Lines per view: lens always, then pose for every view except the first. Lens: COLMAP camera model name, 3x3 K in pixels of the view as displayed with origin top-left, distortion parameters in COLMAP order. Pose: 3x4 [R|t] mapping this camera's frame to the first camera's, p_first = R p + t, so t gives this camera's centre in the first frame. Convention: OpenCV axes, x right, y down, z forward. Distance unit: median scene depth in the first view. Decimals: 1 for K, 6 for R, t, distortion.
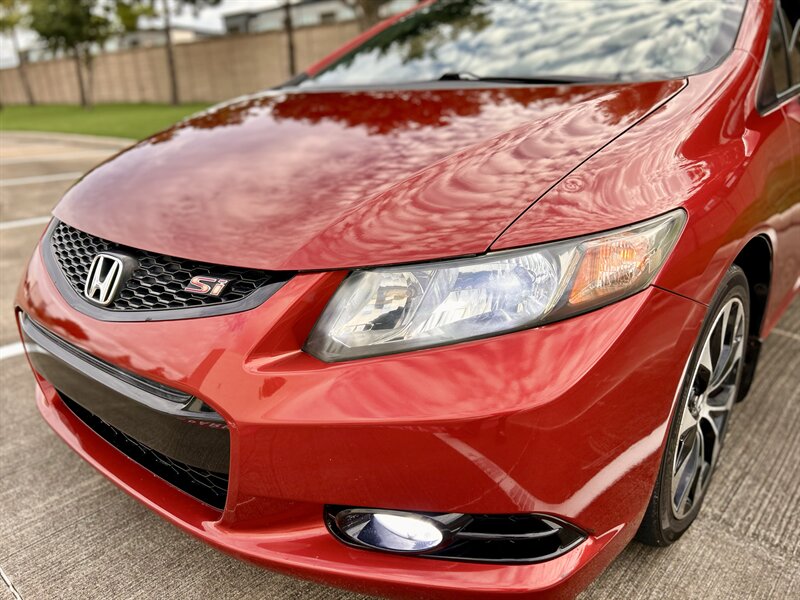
lens RADIAL K [[631.2, 0, 408.6], [0, 631.2, 299.4], [0, 0, 1]] dist [0.040609, -0.045243]
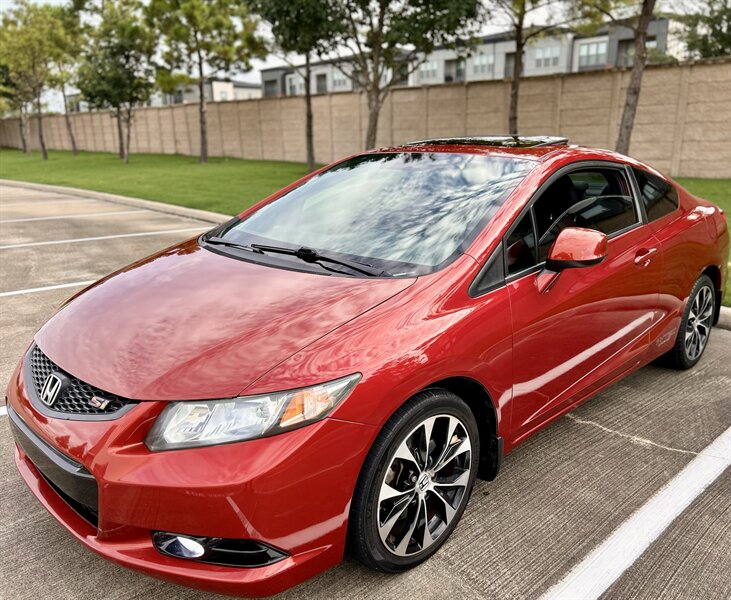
lens RADIAL K [[631.2, 0, 394.9], [0, 631.2, 301.0], [0, 0, 1]] dist [0.040940, -0.042148]
pose [[0.997541, 0.041690, -0.056346, 0.525092], [-0.045680, 0.996396, -0.071472, -0.187704], [0.053163, 0.073870, 0.995850, -0.672004]]
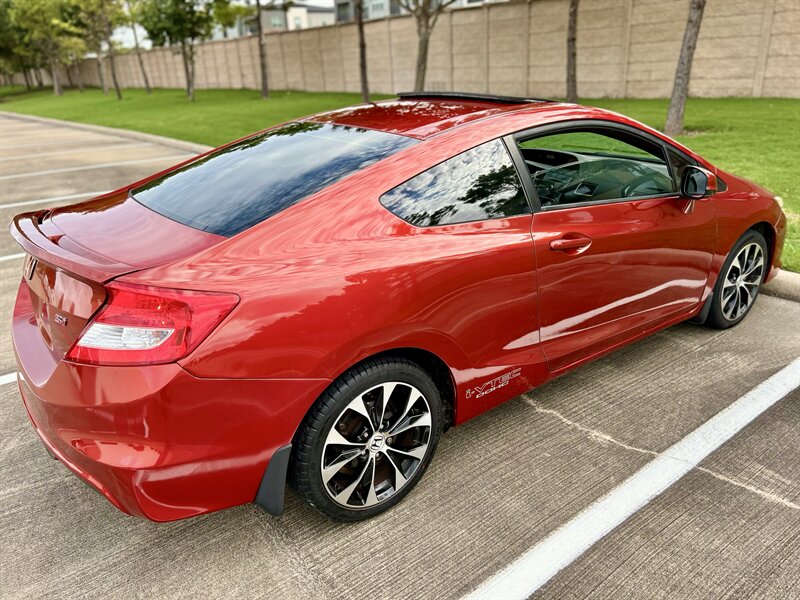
lens RADIAL K [[631.2, 0, 399.7], [0, 631.2, 299.3], [0, 0, 1]] dist [0.040609, -0.045243]
pose [[0.984712, 0.045024, -0.168270, 1.050473], [-0.038363, 0.998354, 0.042630, -0.433291], [0.169912, -0.035523, 0.984819, -0.425314]]
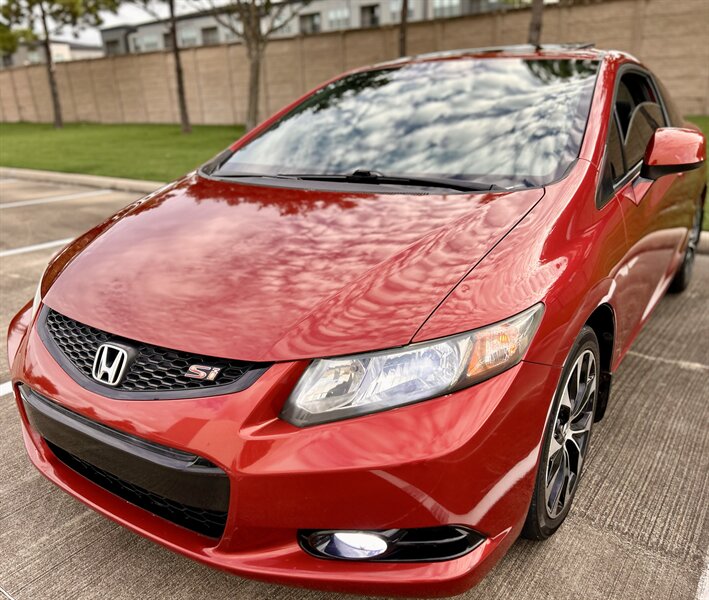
lens RADIAL K [[624.0, 0, 360.7], [0, 624.0, 305.2], [0, 0, 1]] dist [0.046836, -0.044286]
pose [[0.994828, -0.040628, 0.093099, -0.087789], [0.041191, 0.999143, -0.004131, -0.123816], [-0.092851, 0.007944, 0.995648, -0.305475]]
